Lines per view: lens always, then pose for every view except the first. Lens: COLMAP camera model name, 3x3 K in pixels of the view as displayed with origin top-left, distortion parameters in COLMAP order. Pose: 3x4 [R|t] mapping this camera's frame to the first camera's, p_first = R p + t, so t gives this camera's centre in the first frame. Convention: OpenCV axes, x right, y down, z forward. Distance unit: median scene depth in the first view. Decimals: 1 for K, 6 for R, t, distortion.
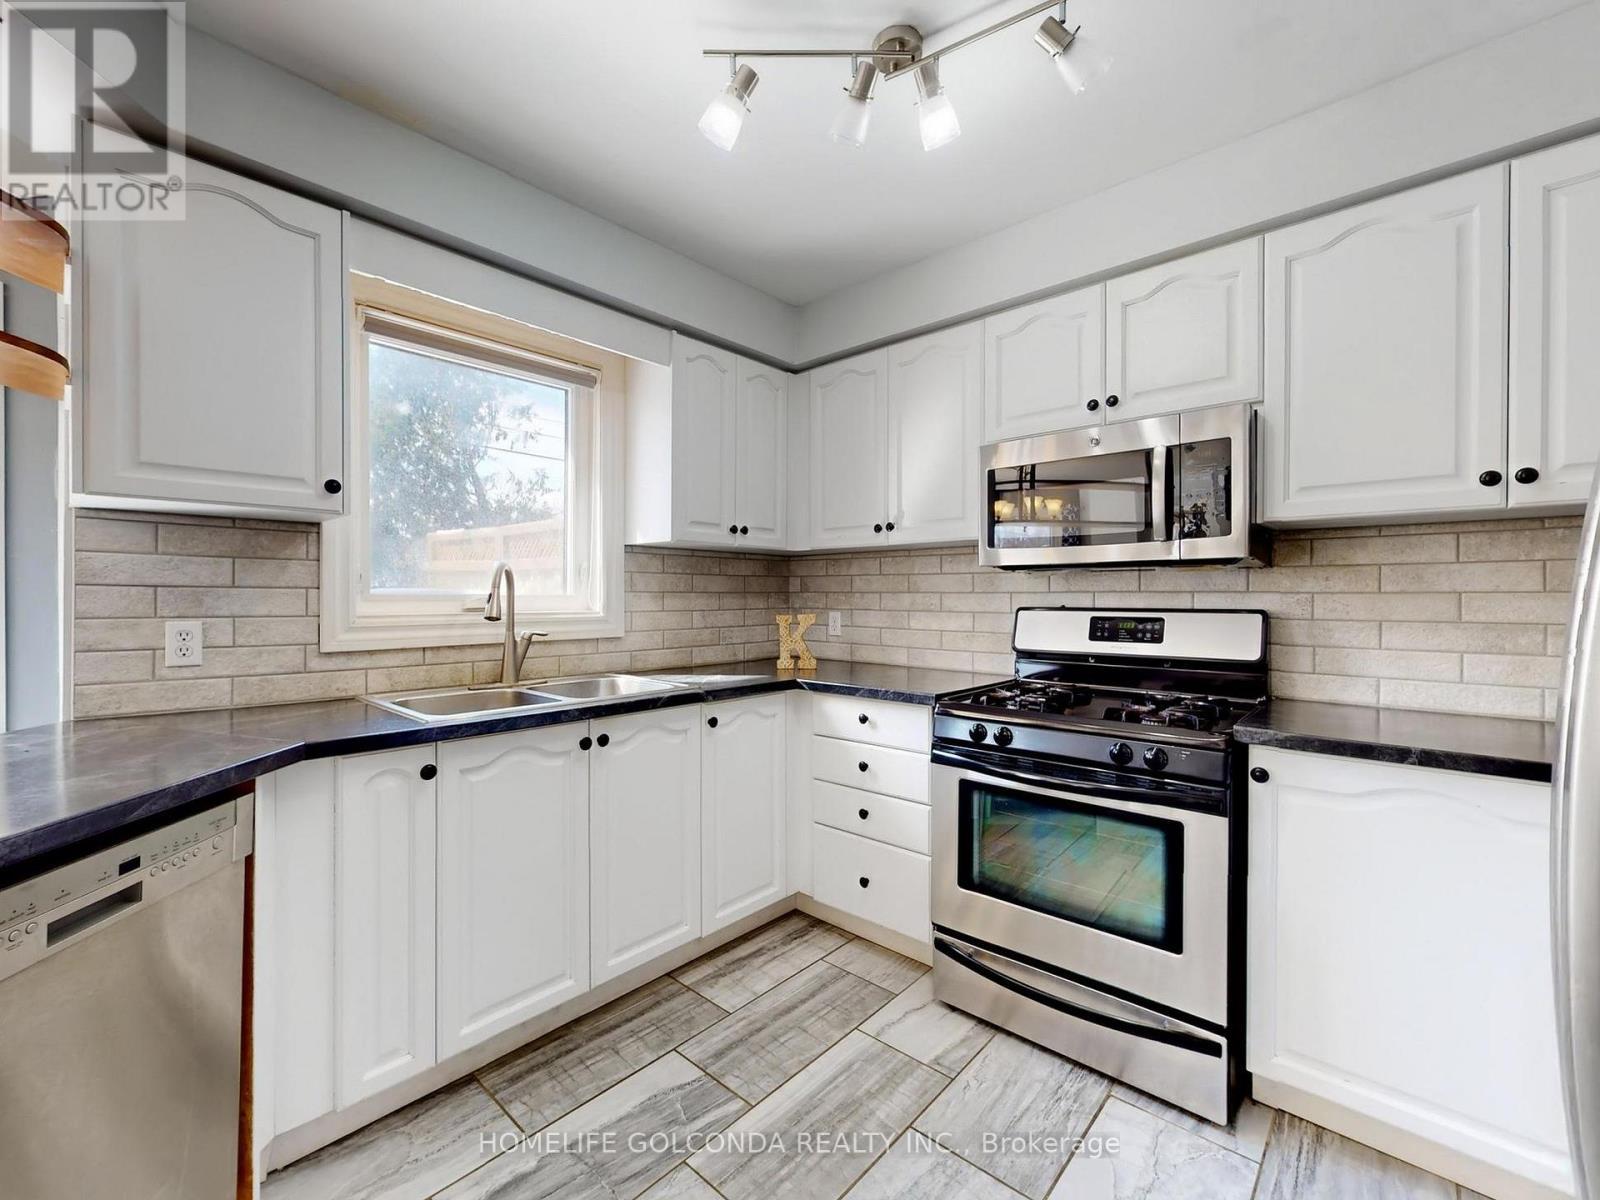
lens RADIAL K [[688.0, 0, 800.0], [0, 688.0, 600.0], [0, 0, 1]] dist [-0.000600, -0.000140]
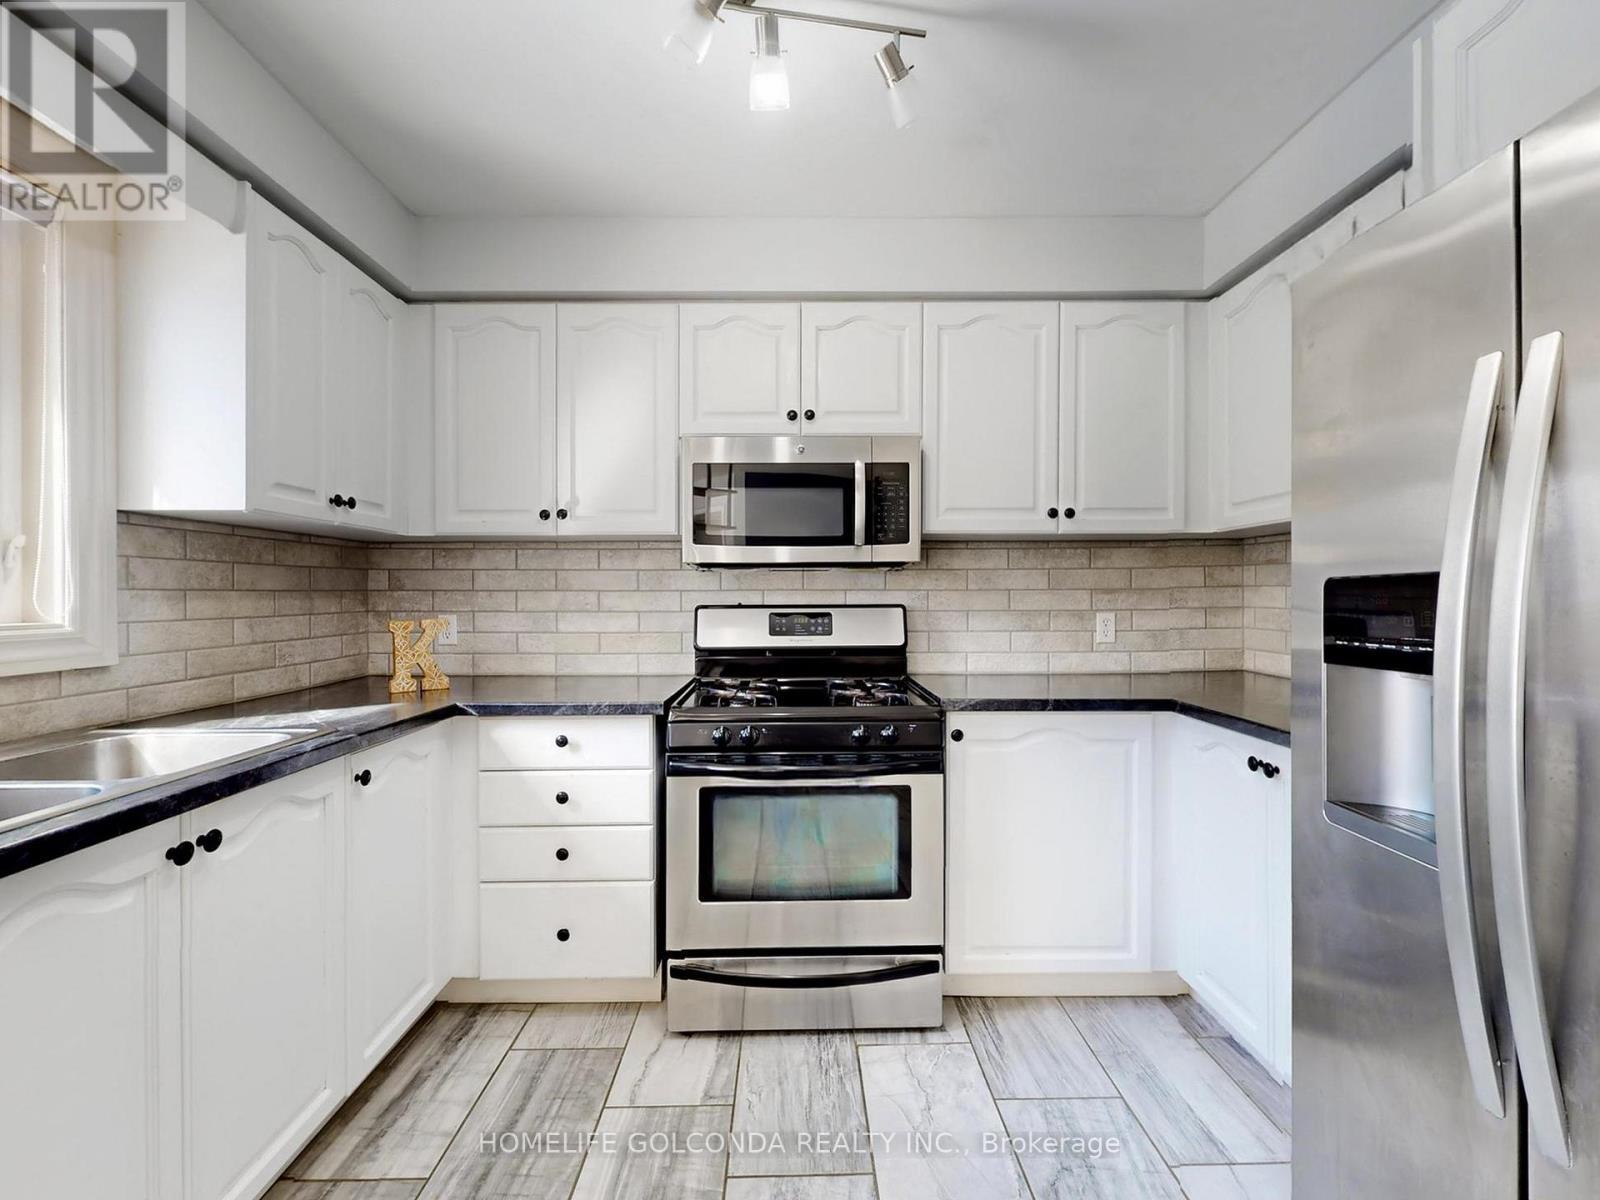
lens RADIAL K [[688.0, 0, 800.0], [0, 688.0, 600.0], [0, 0, 1]] dist [-0.000600, -0.000140]
pose [[0.729019, -0.009521, 0.684427, -0.275701], [0.008439, 0.999952, 0.004922, -0.000726], [-0.684442, 0.002188, 0.729064, 0.193864]]
